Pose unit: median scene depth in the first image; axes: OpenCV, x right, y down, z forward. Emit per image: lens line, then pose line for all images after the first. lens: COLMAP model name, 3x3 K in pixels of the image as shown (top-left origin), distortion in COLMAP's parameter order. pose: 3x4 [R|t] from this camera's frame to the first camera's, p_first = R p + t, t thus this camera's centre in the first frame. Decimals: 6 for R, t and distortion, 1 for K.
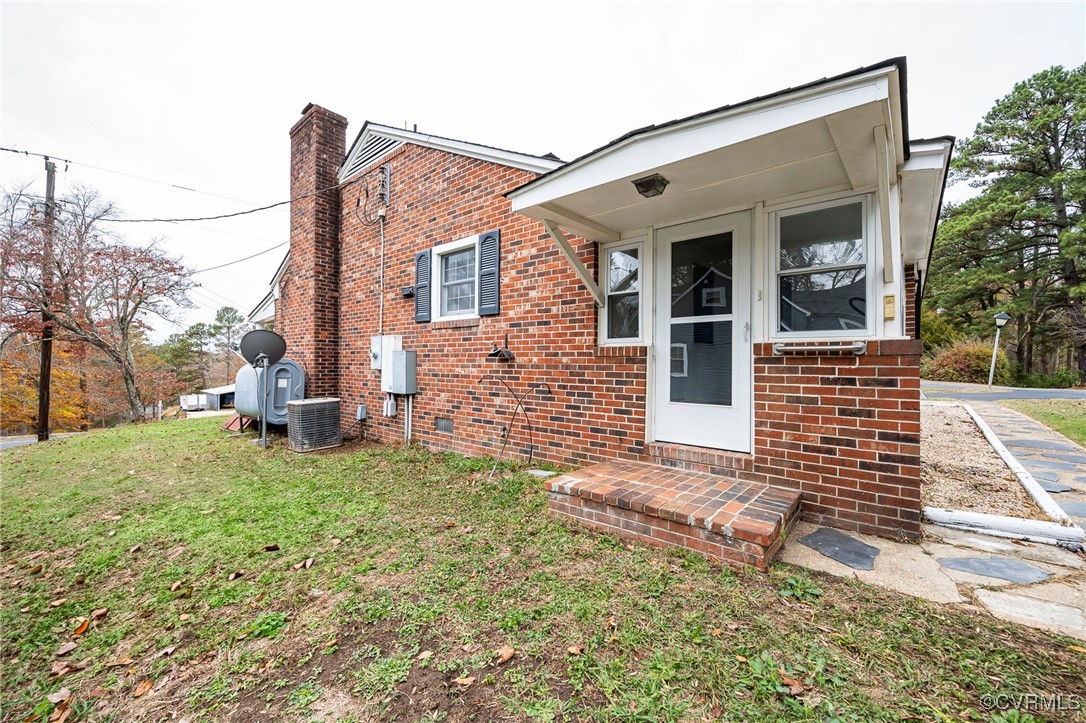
lens RADIAL K [[424.3, 0, 541.3], [0, 424.3, 358.5], [0, 0, 1]] dist [0.000568, 0.000049]
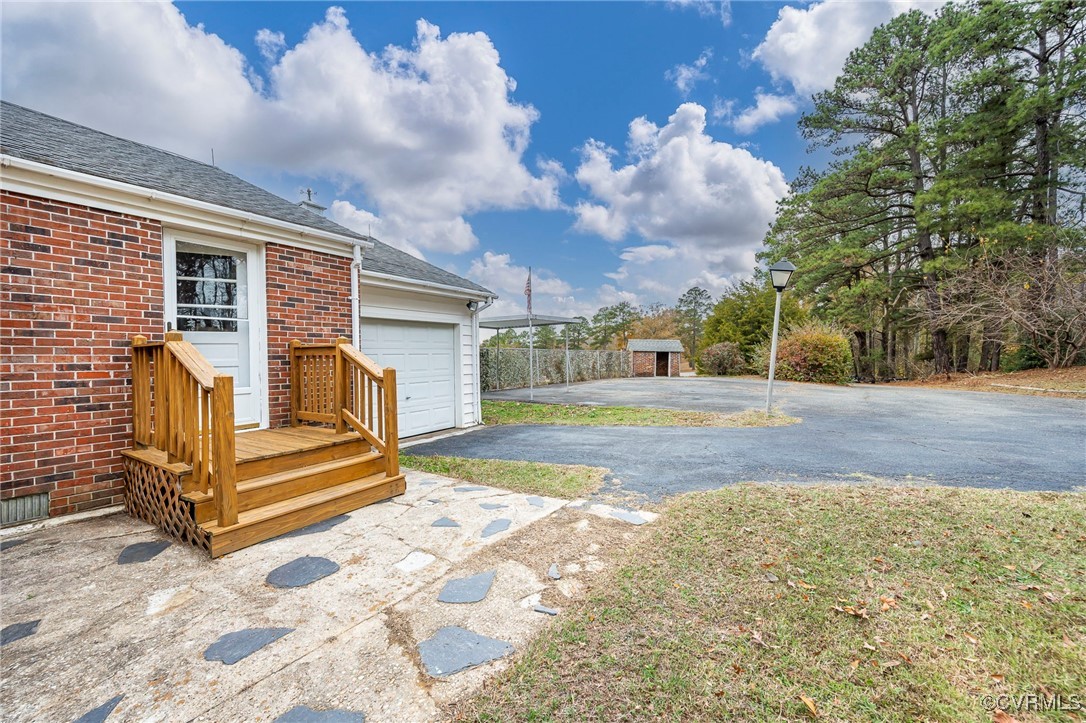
lens RADIAL K [[424.3, 0, 543.4], [0, 424.3, 359.3], [0, 0, 1]] dist [0.000568, 0.000049]
pose [[0.988391, -0.015773, 0.151109, 0.330888], [0.012672, 0.999689, 0.021464, -0.003032], [-0.151400, -0.019300, 0.988284, 0.251637]]
